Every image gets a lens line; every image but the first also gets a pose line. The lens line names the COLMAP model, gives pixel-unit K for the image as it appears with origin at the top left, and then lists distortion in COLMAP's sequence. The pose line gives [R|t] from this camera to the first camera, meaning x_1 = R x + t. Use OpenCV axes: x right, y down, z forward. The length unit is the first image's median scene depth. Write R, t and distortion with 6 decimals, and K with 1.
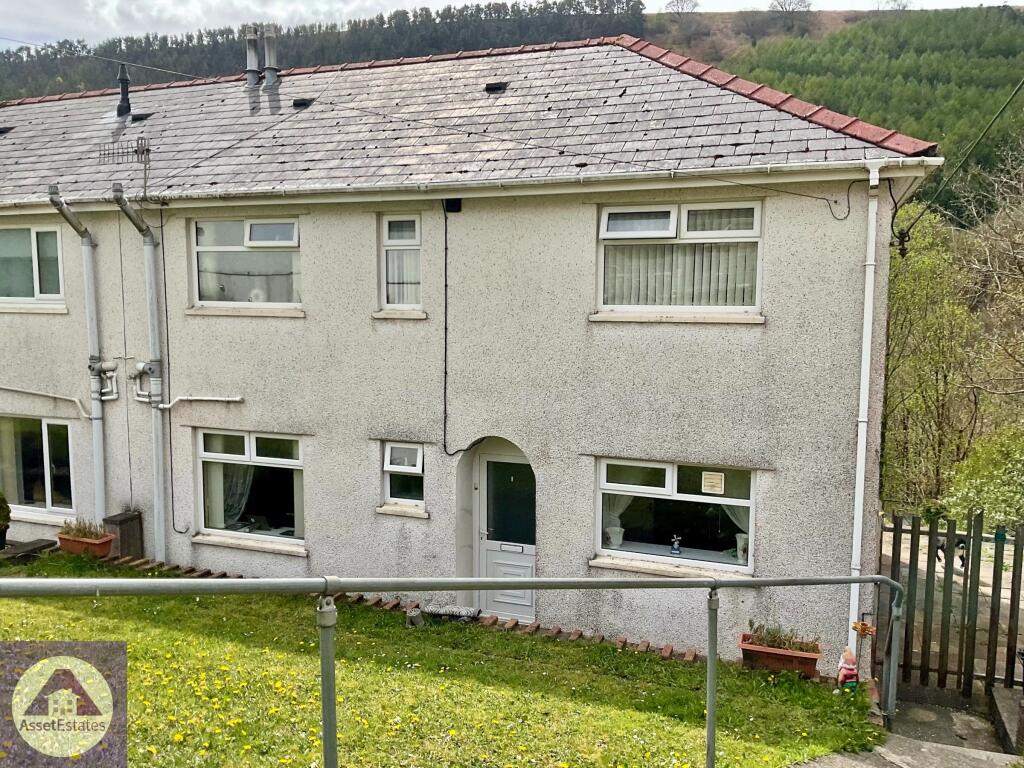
lens RADIAL K [[854.7, 0, 512.0], [0, 854.7, 384.0], [0, 0, 1]] dist [0.003698, -0.011218]
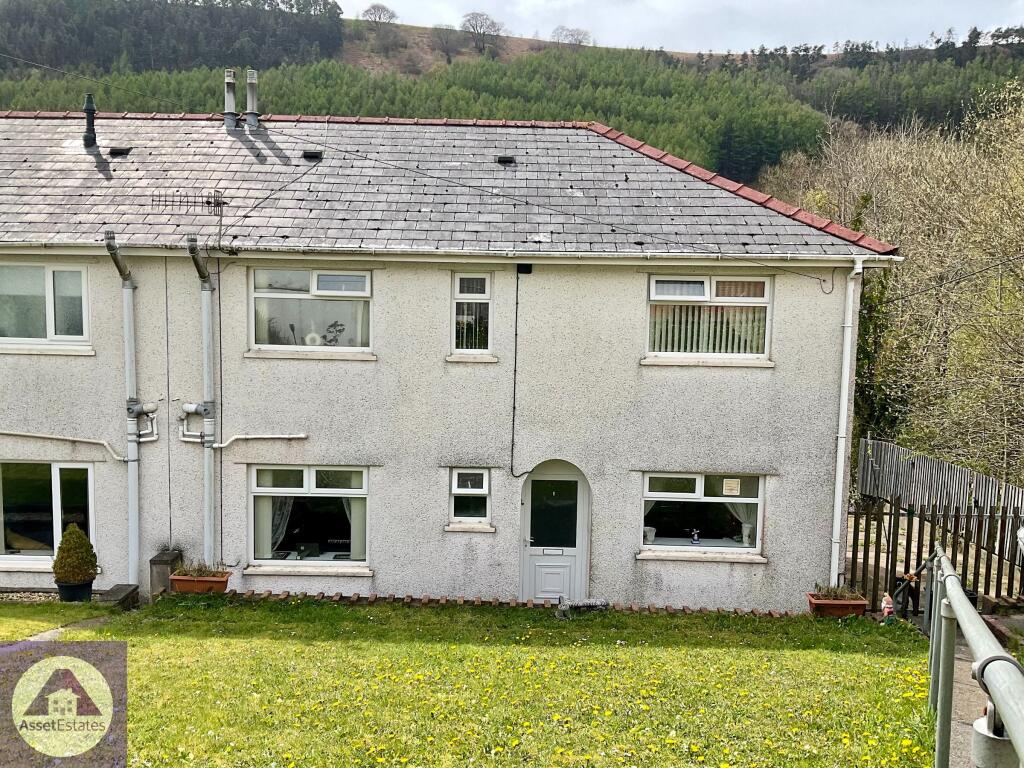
lens RADIAL K [[863.5, 0, 512.5], [0, 863.5, 377.0], [0, 0, 1]] dist [0.023430, -0.019300]
pose [[0.937407, -0.016718, 0.347834, -0.440912], [0.022027, 0.999693, -0.011314, -0.037570], [-0.347538, 0.018267, 0.937488, -0.111117]]
